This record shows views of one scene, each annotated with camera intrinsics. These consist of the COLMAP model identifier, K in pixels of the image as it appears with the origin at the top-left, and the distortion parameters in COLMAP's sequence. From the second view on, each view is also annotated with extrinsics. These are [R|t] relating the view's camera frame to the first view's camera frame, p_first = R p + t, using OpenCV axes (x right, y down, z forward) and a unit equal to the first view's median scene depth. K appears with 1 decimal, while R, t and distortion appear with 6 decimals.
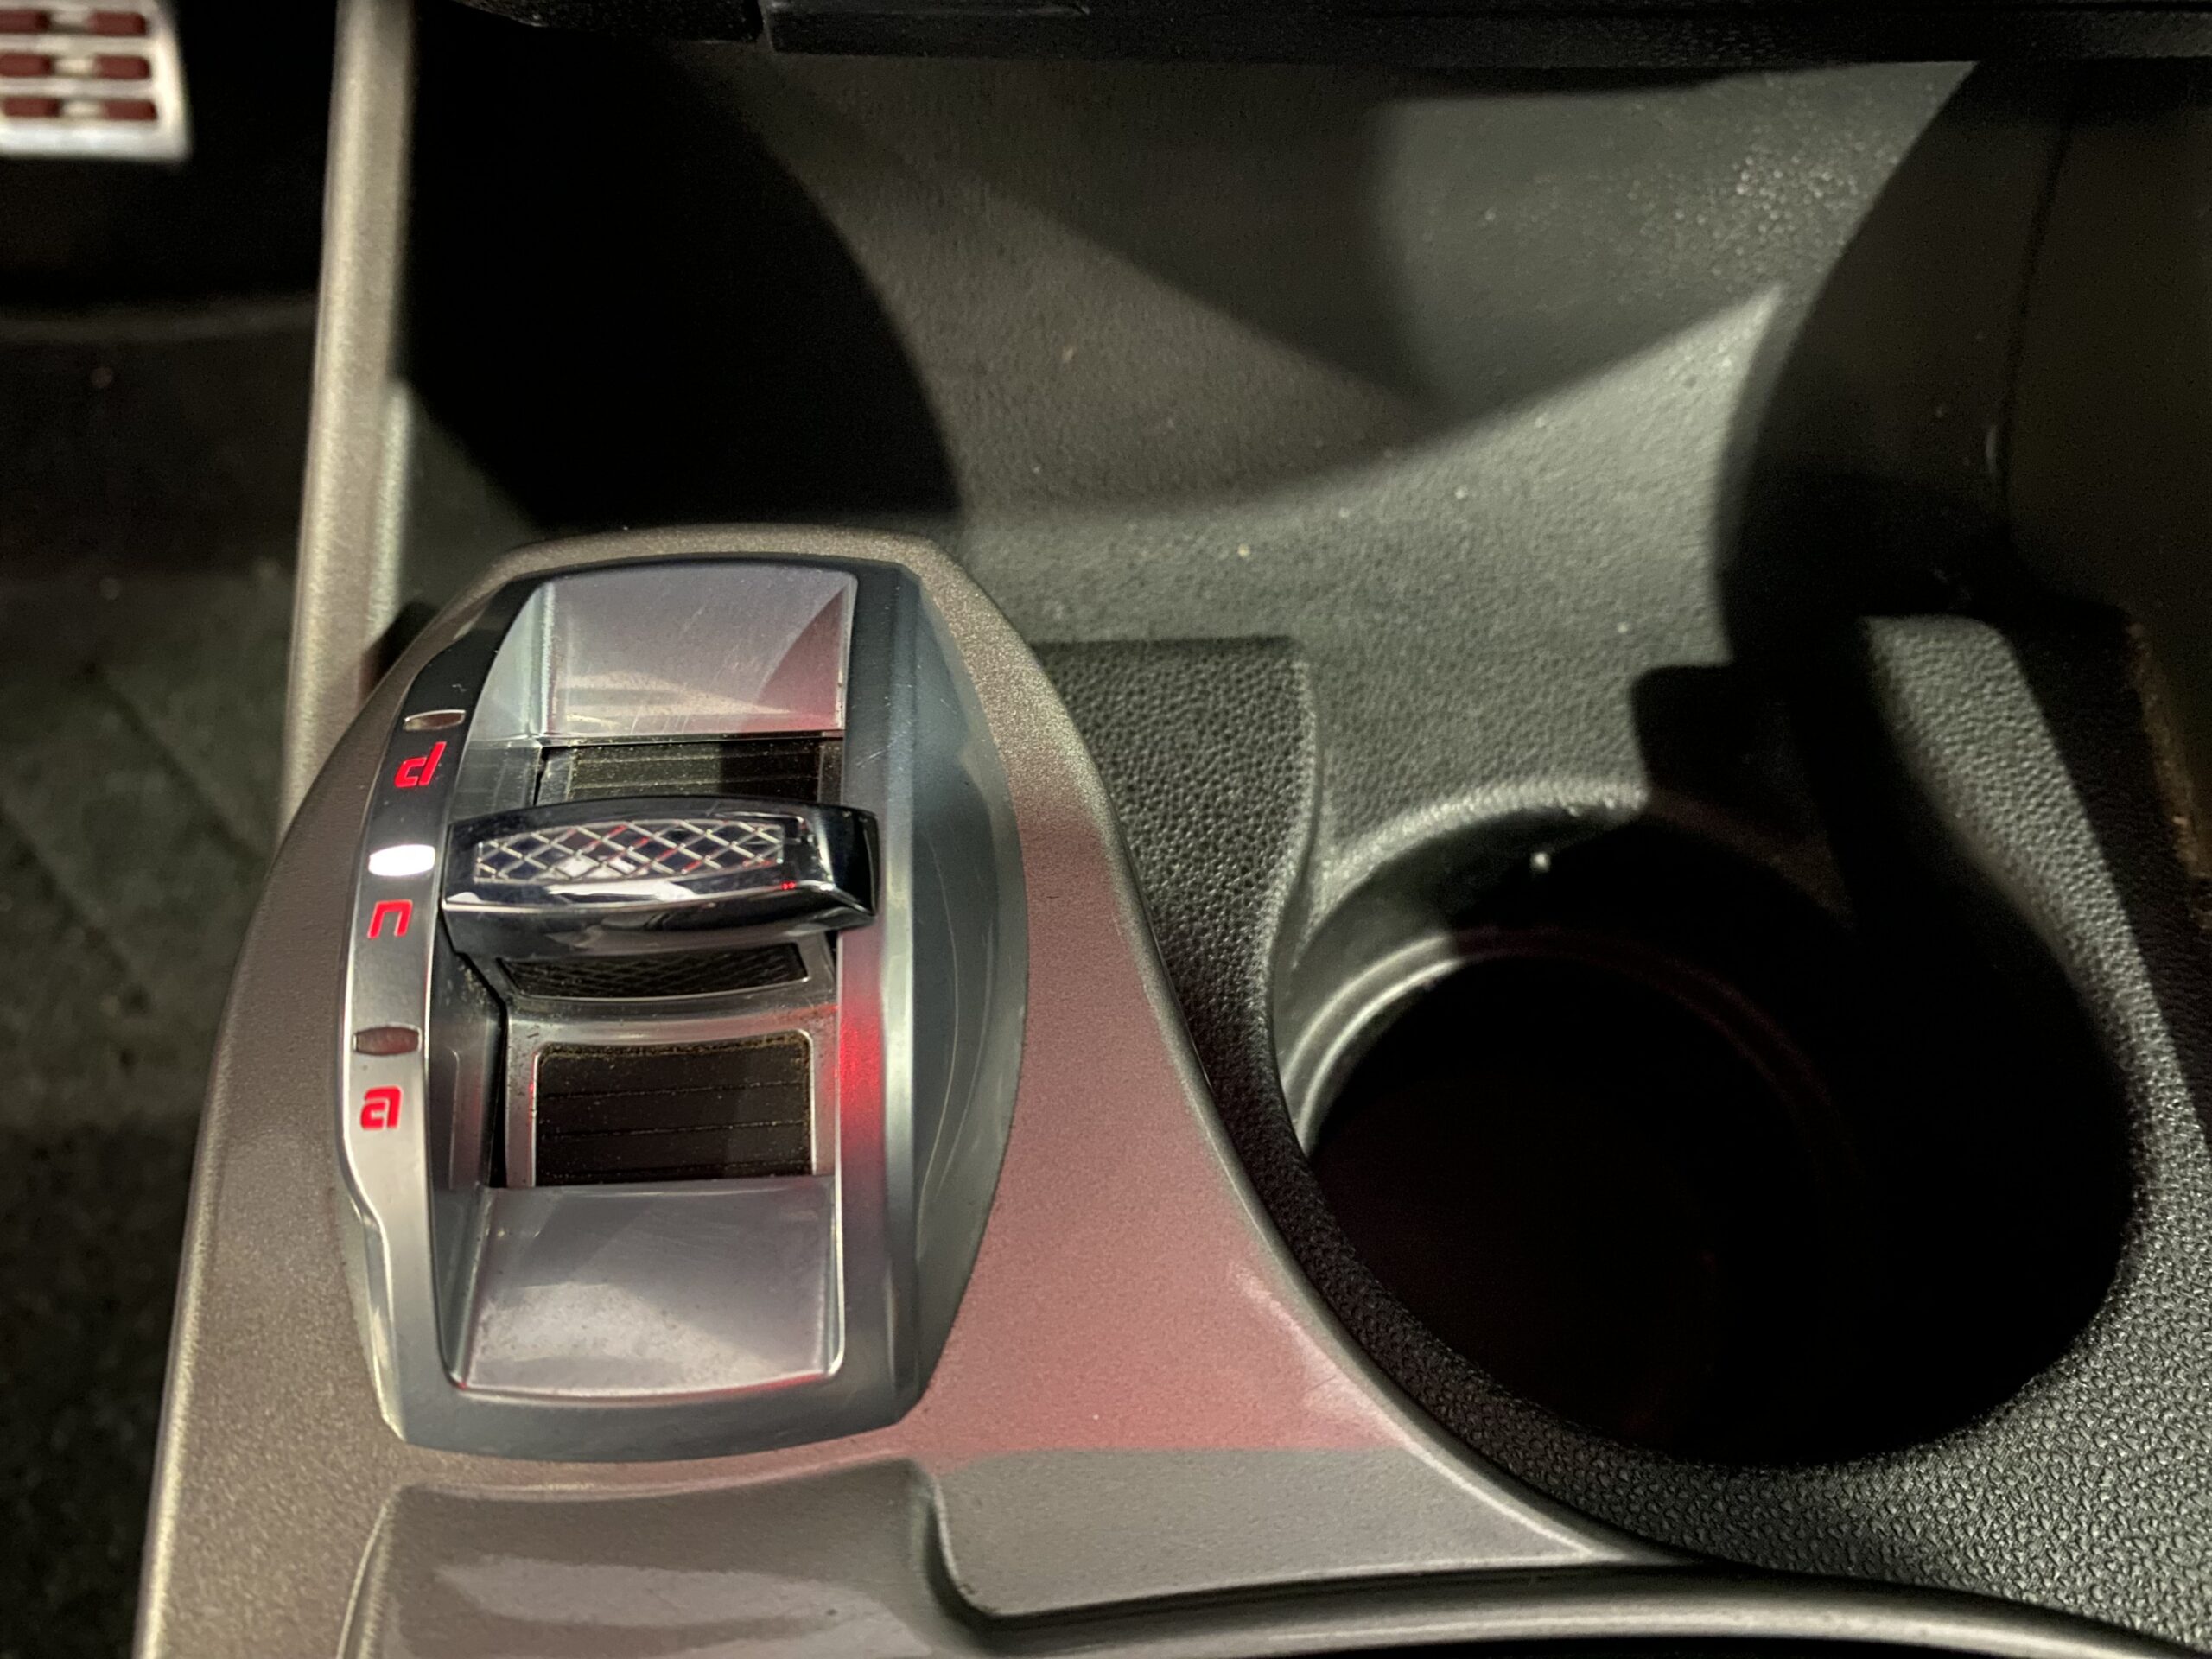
lens RADIAL K [[1700.4, 0, 1112.3], [0, 1700.4, 788.4], [0, 0, 1]] dist [-0.004300, 0.003567]
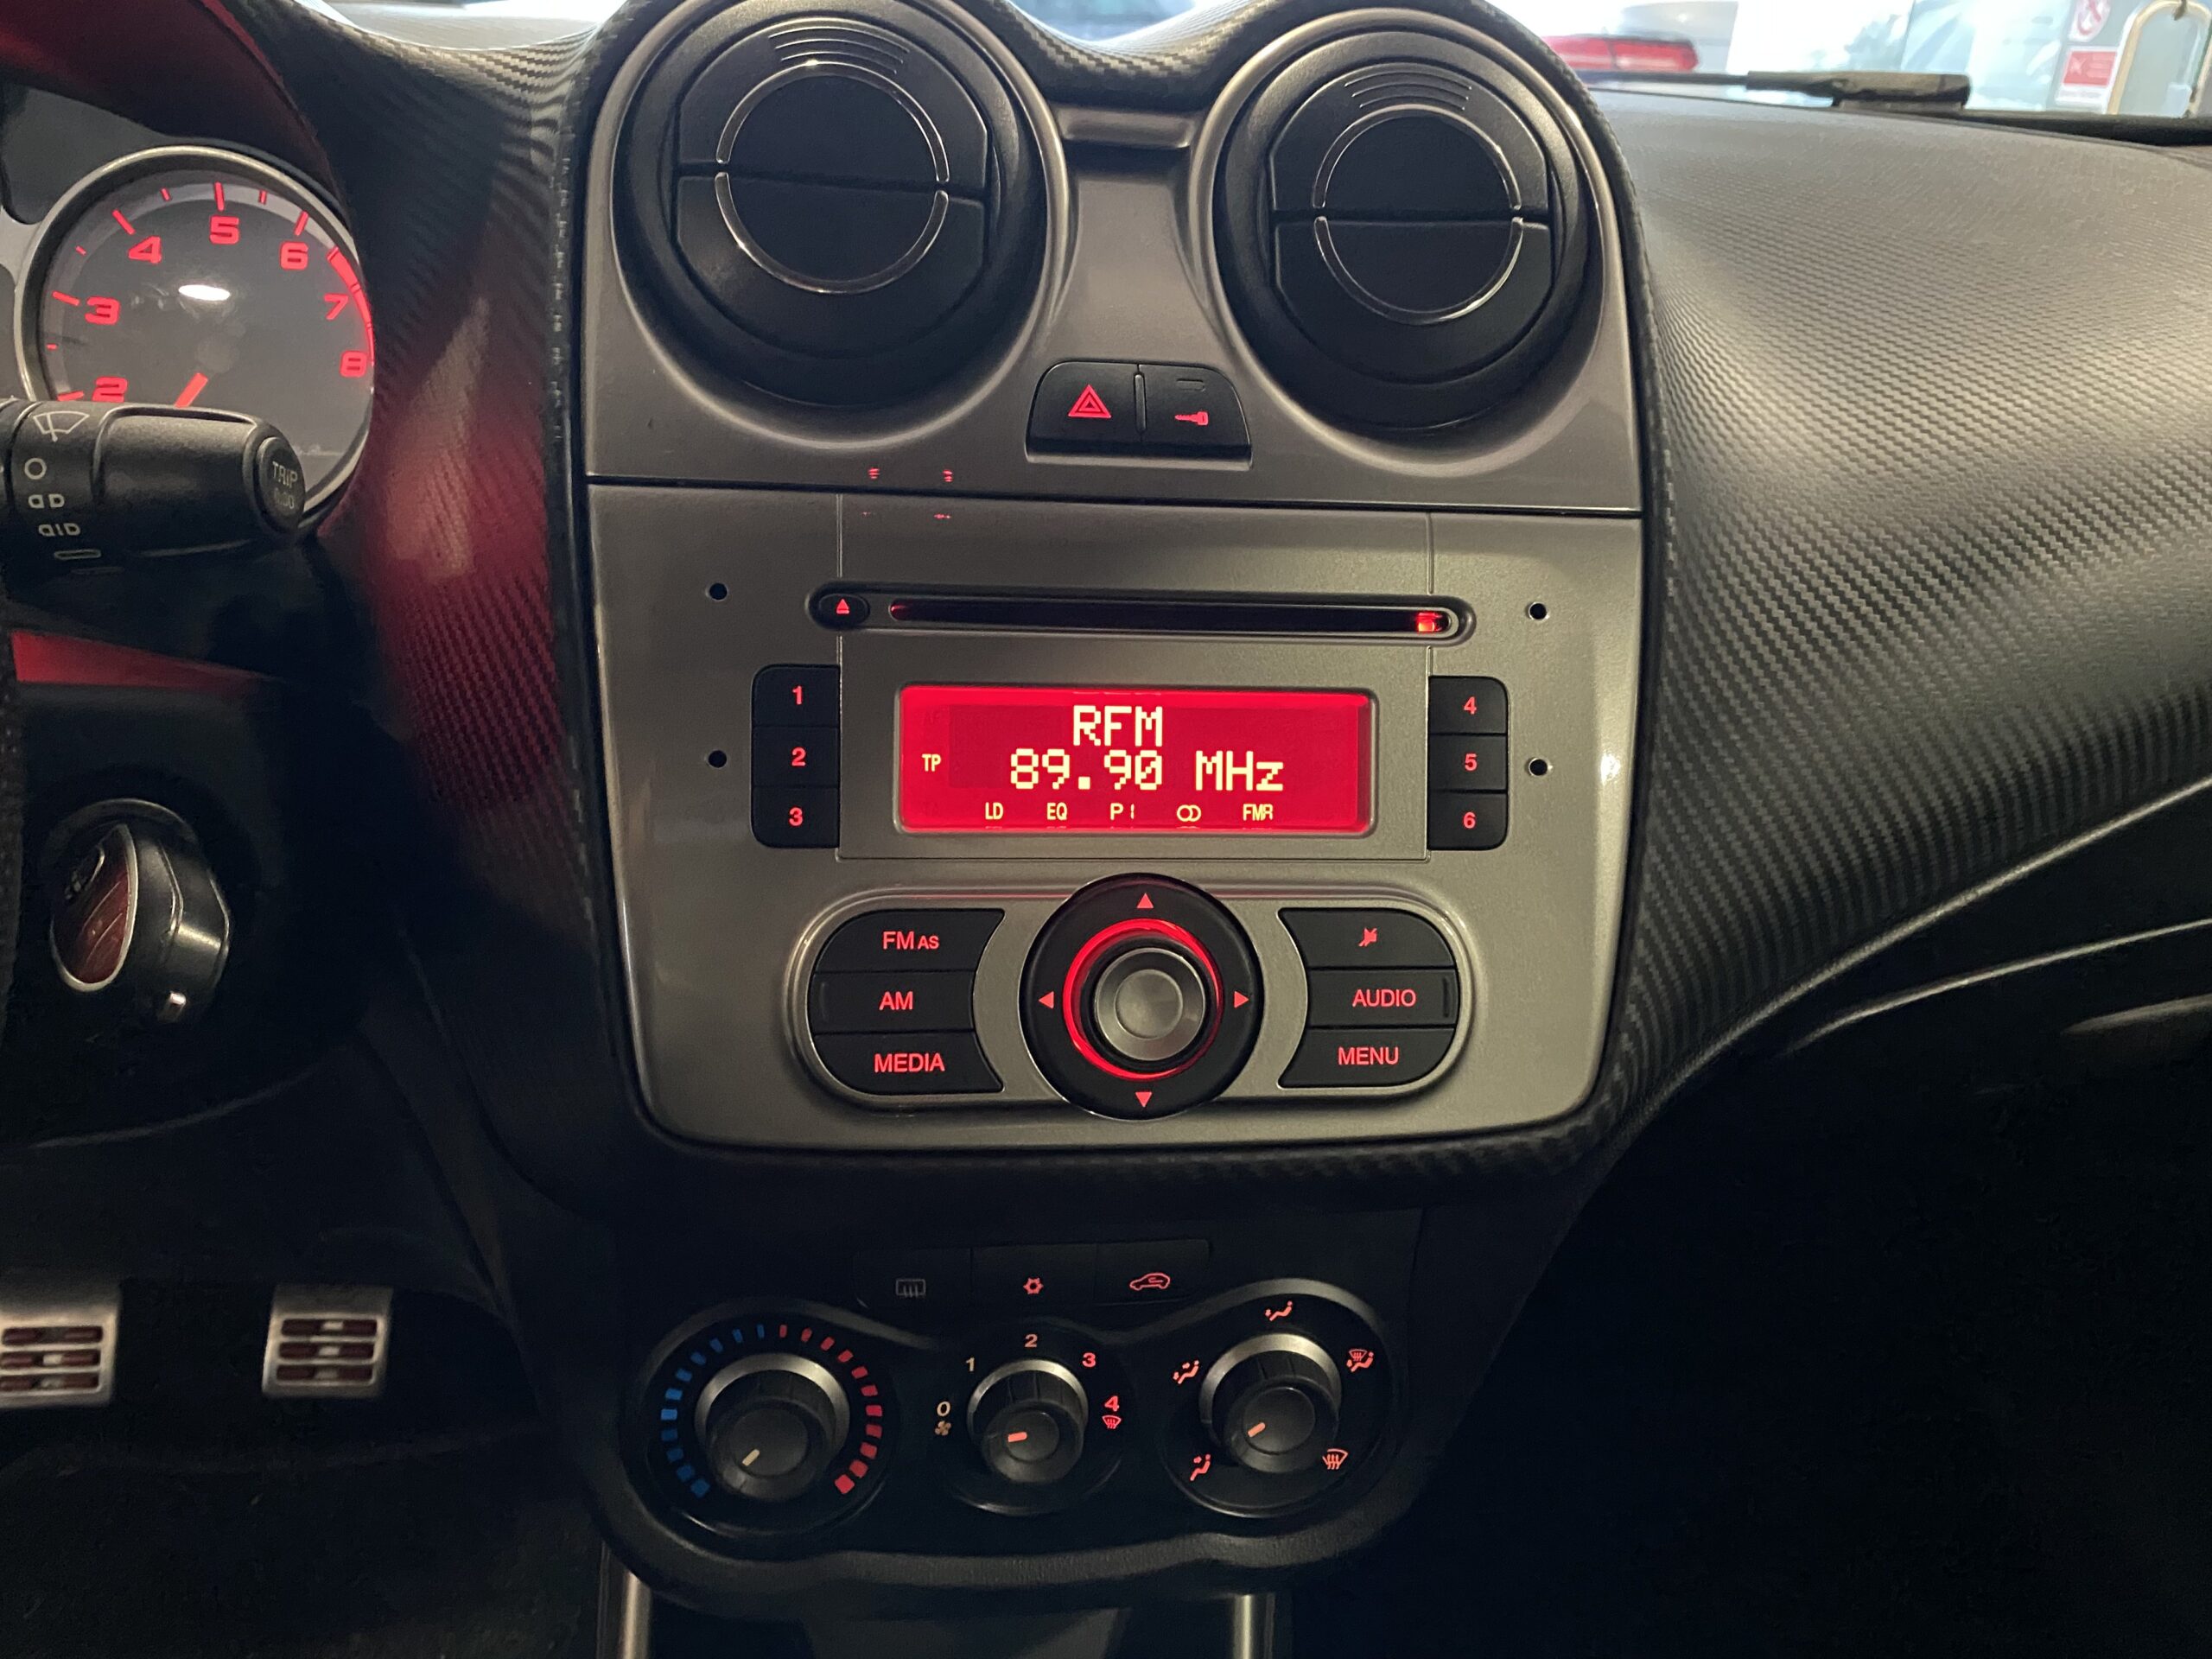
lens RADIAL K [[1729.6, 0, 1106.0], [0, 1729.6, 829.5], [0, 0, 1]] dist [0.004765, -0.004546]
pose [[0.995913, 0.012430, 0.089456, 0.097676], [0.029238, 0.892770, -0.449563, -0.152686], [-0.085452, 0.450342, 0.888758, -2.172235]]
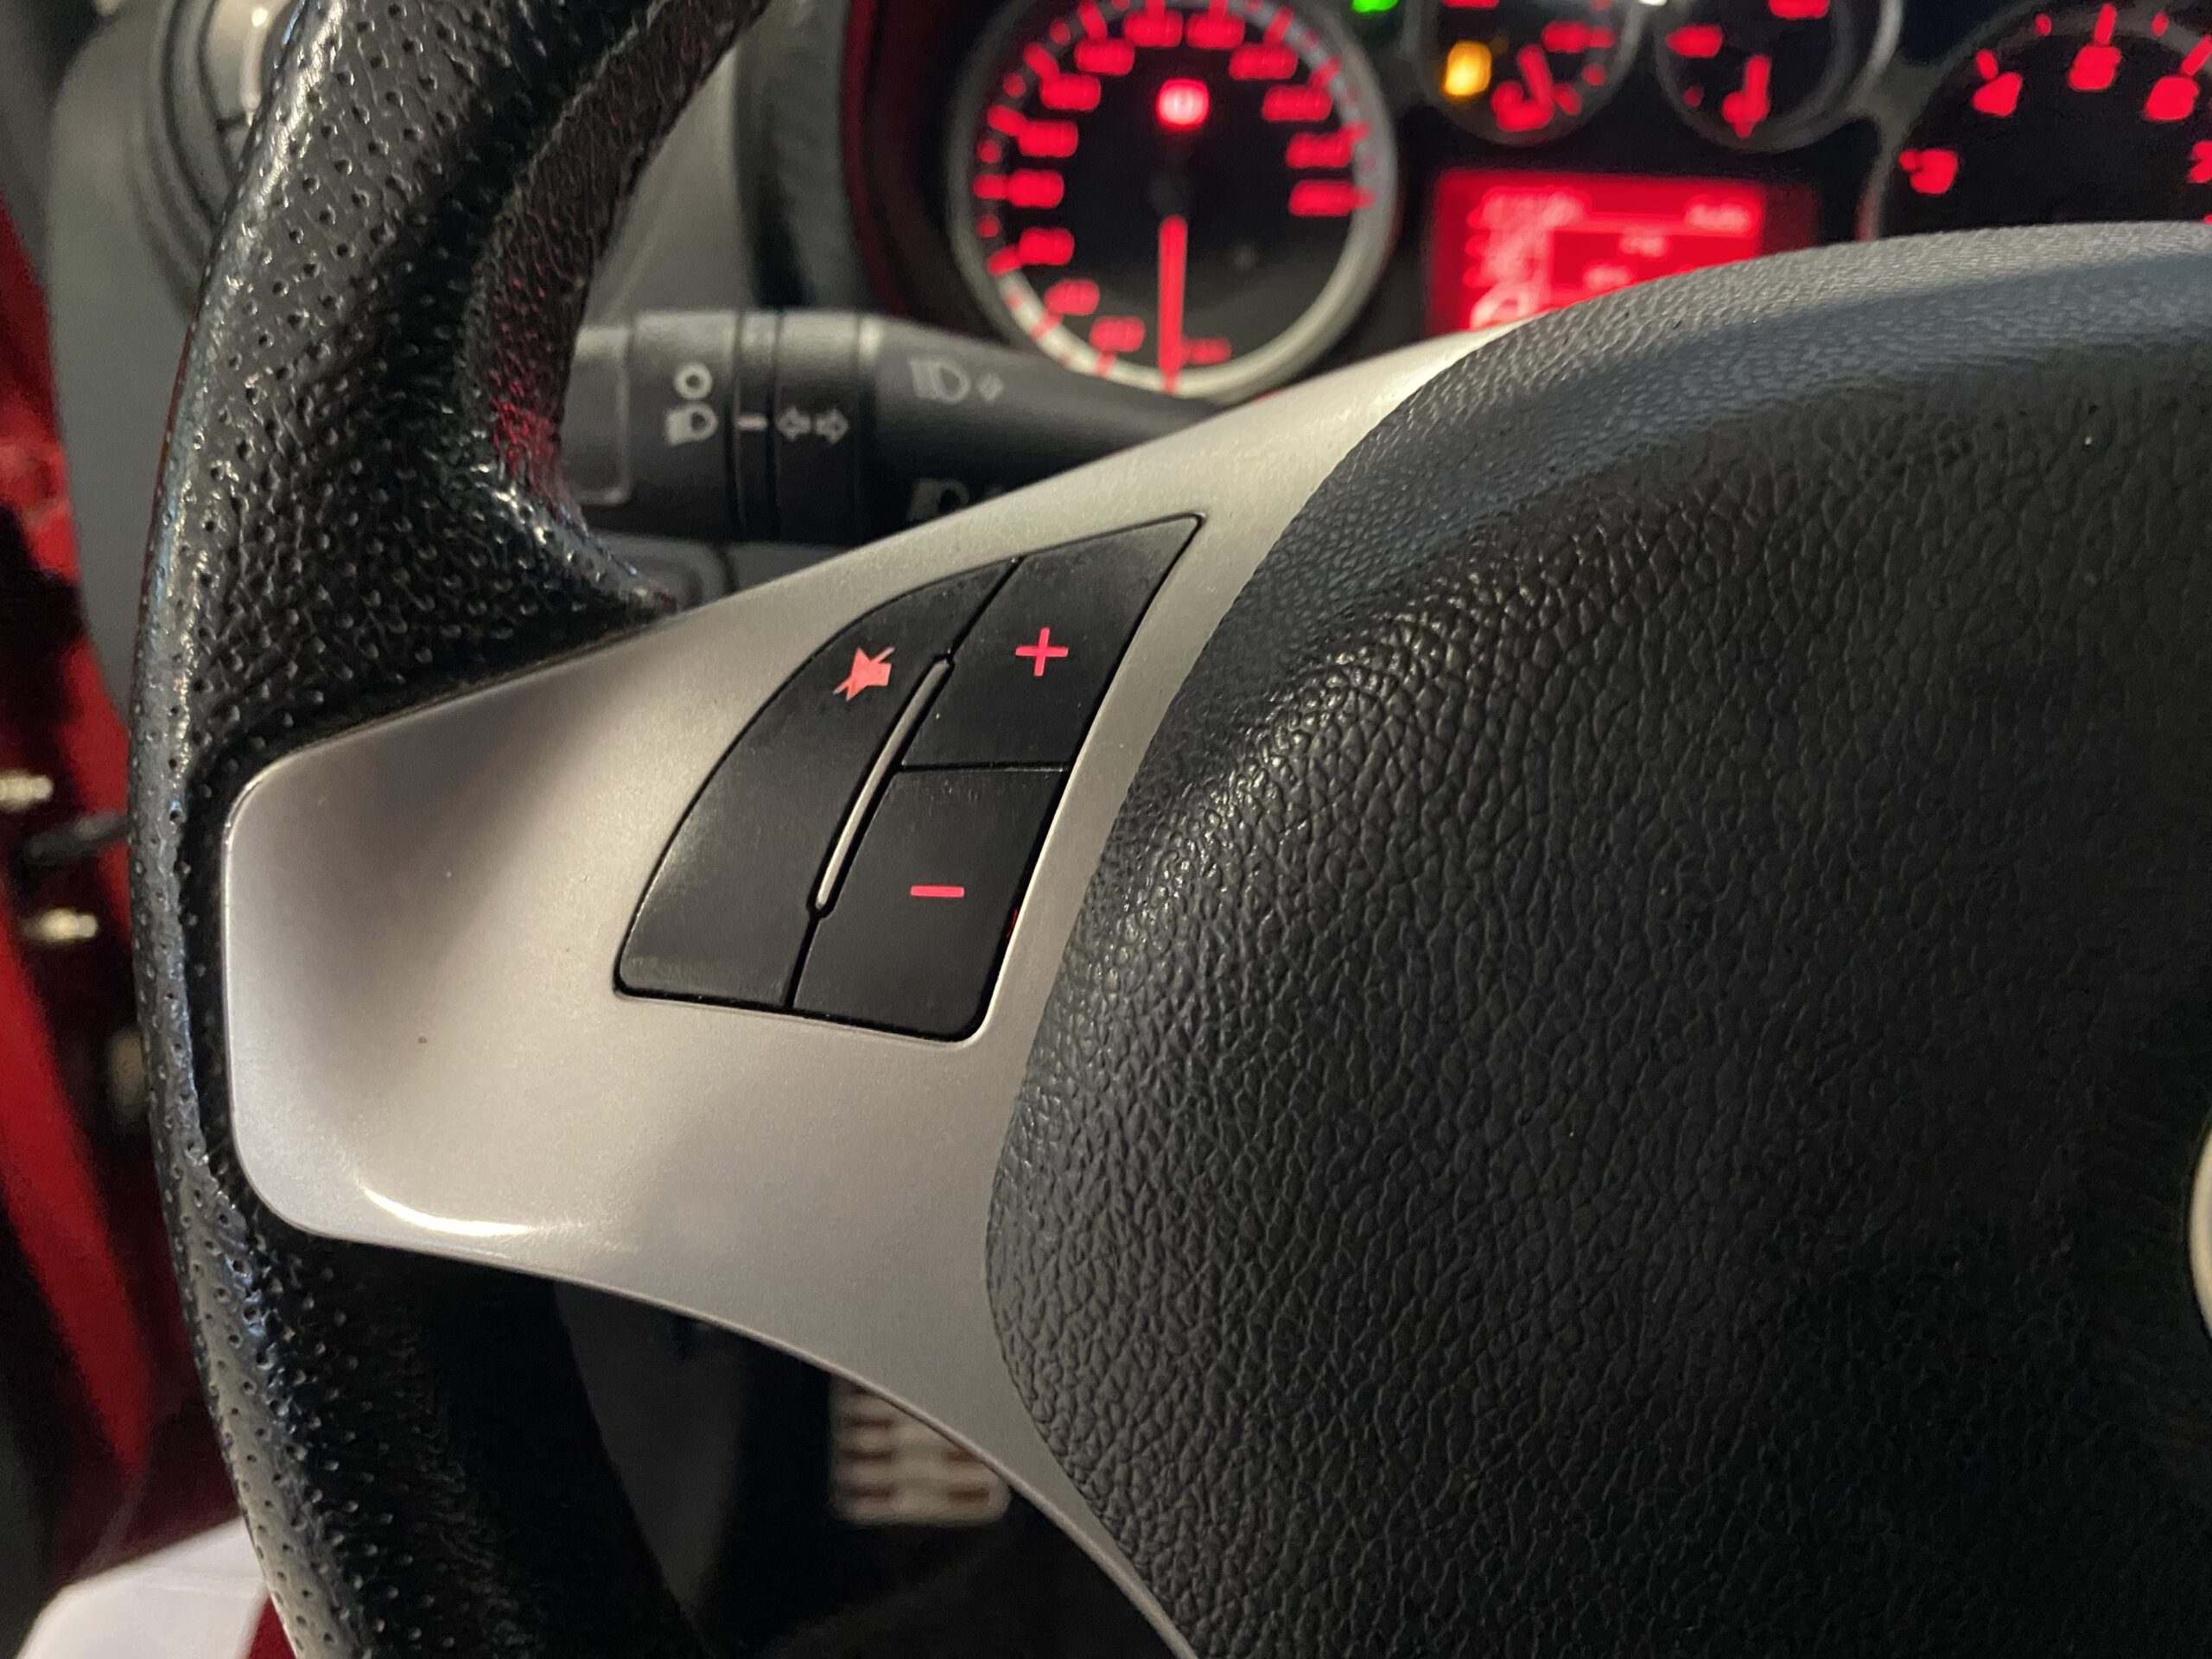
lens RADIAL K [[1700.4, 0, 1112.3], [0, 1700.4, 788.4], [0, 0, 1]] dist [-0.004300, 0.003567]
pose [[0.995419, 0.056996, -0.076767, -1.965322], [-0.081860, 0.922888, -0.376267, -0.476217], [0.049402, 0.380827, 0.923326, -1.789659]]
